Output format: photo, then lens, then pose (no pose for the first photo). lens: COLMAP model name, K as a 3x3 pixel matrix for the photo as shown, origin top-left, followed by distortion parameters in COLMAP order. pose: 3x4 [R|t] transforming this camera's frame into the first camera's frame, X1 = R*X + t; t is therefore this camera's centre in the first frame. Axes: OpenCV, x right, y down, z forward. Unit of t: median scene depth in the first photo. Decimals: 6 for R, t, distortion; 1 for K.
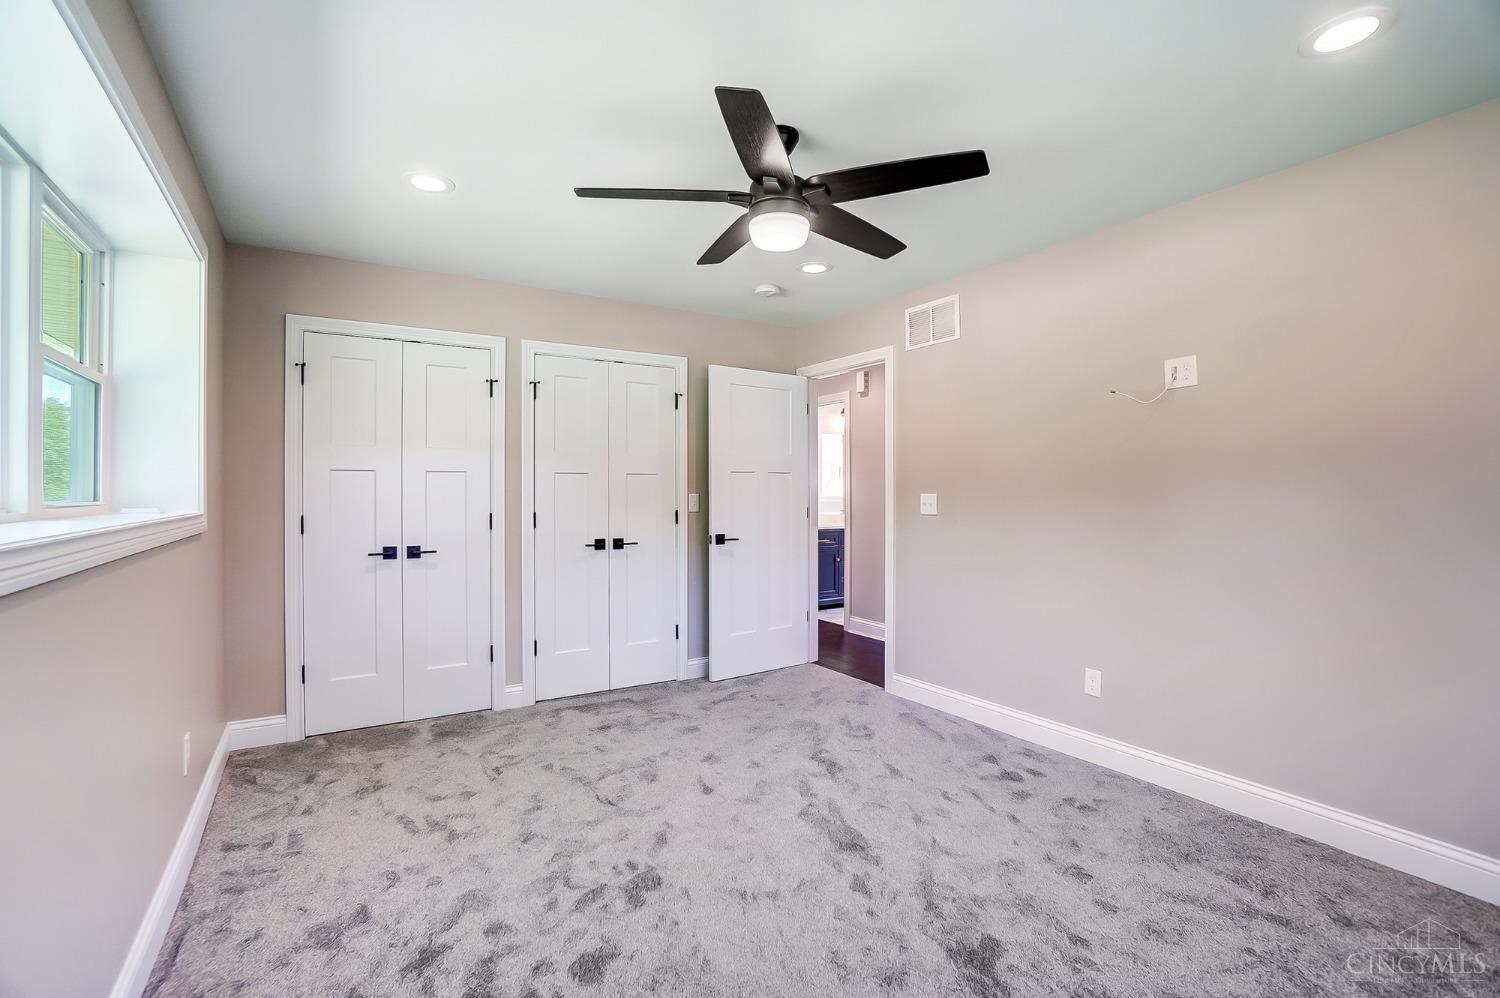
lens RADIAL K [[667.4, 0, 760.5], [0, 667.4, 495.5], [0, 0, 1]] dist [-0.053571, 0.015797]
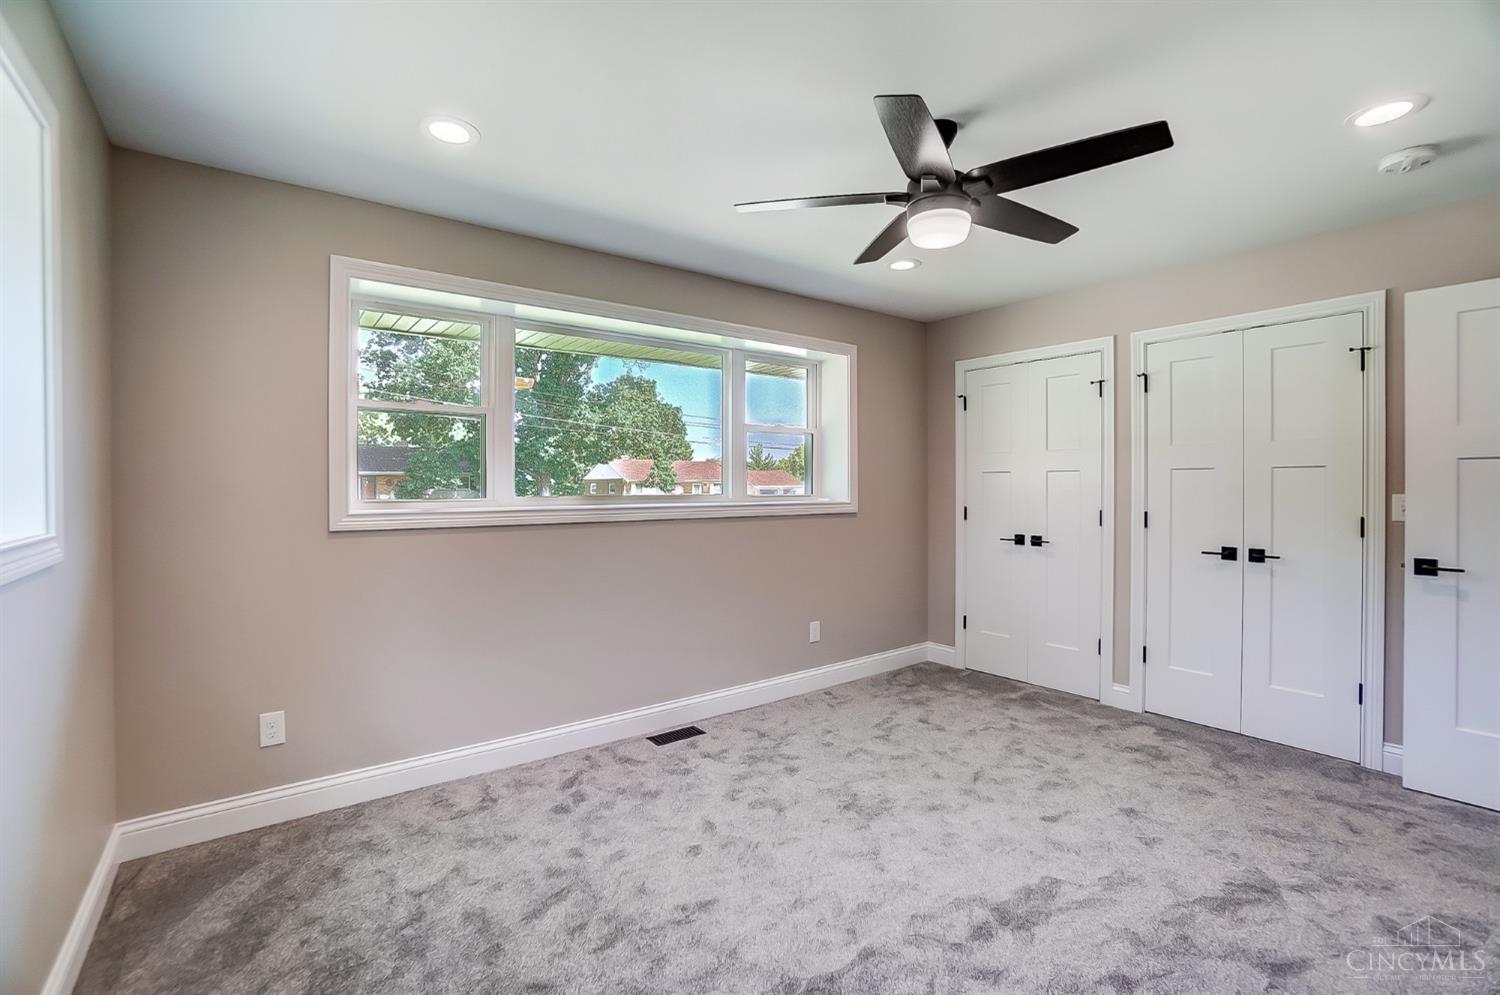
lens RADIAL K [[667.4, 0, 752.5], [0, 667.4, 496.2], [0, 0, 1]] dist [-0.053571, 0.015797]
pose [[0.096054, 0.012511, -0.995297, 0.596391], [-0.008025, 0.999898, 0.011794, -0.002666], [0.995344, 0.006854, 0.096145, 0.391720]]
